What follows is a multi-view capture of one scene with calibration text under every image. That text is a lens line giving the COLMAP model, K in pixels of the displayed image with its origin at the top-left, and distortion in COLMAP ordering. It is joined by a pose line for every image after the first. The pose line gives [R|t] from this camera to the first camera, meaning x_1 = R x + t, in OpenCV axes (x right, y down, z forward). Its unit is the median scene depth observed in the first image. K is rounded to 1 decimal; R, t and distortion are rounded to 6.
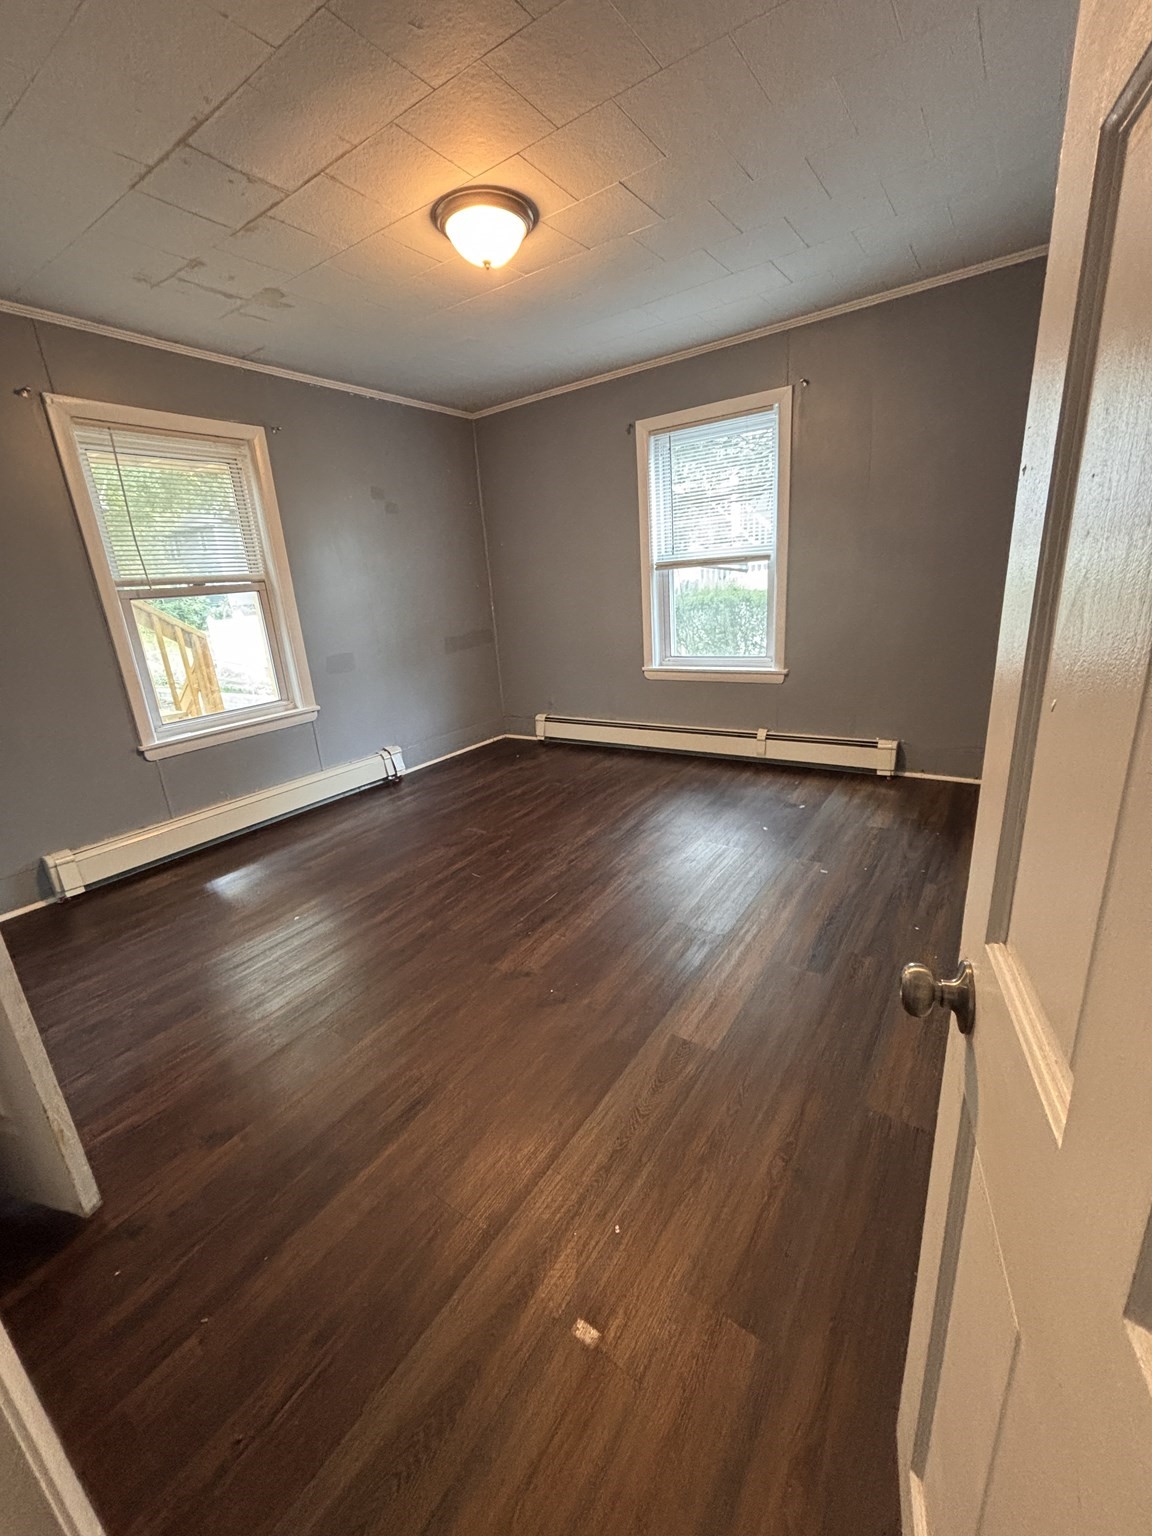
lens RADIAL K [[628.2, 0, 577.5], [0, 628.2, 764.4], [0, 0, 1]] dist [0.000346, -0.000150]
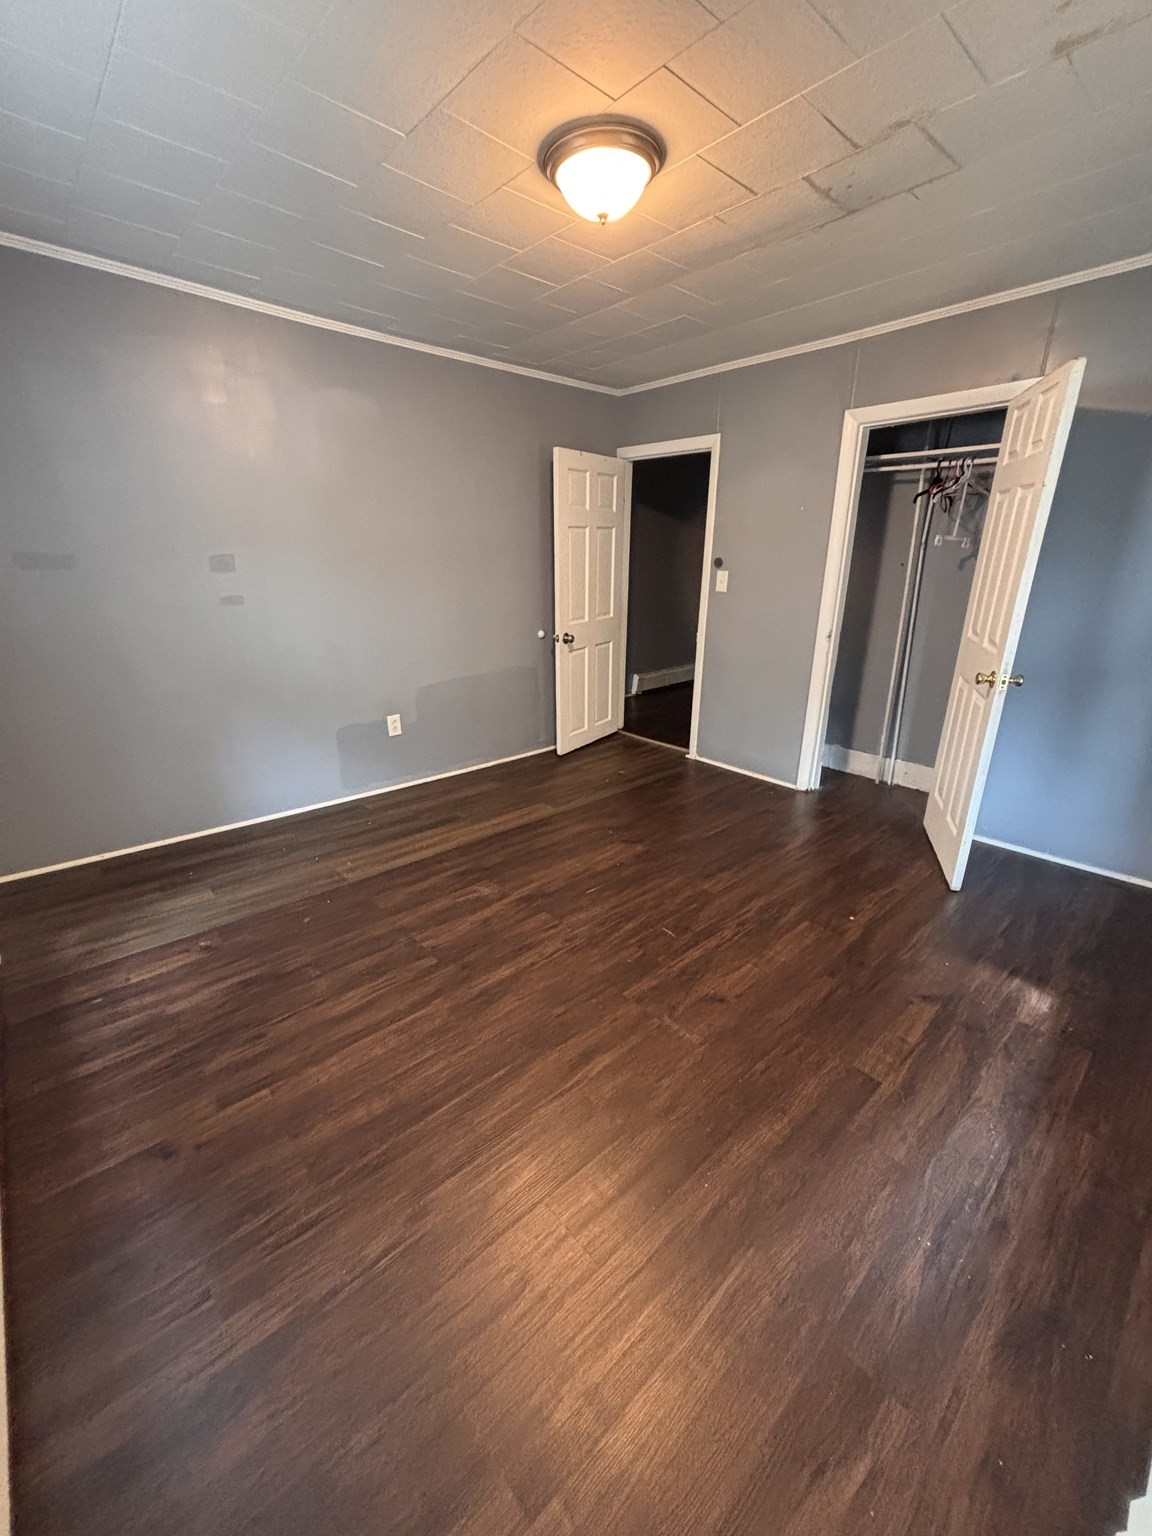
lens RADIAL K [[628.2, 0, 583.1], [0, 628.2, 765.7], [0, 0, 1]] dist [0.000346, -0.000150]
pose [[-0.974317, -0.007980, 0.225038, -0.222126], [0.124292, 0.814282, 0.567006, -0.468636], [-0.187769, 0.580414, -0.792377, 1.460165]]
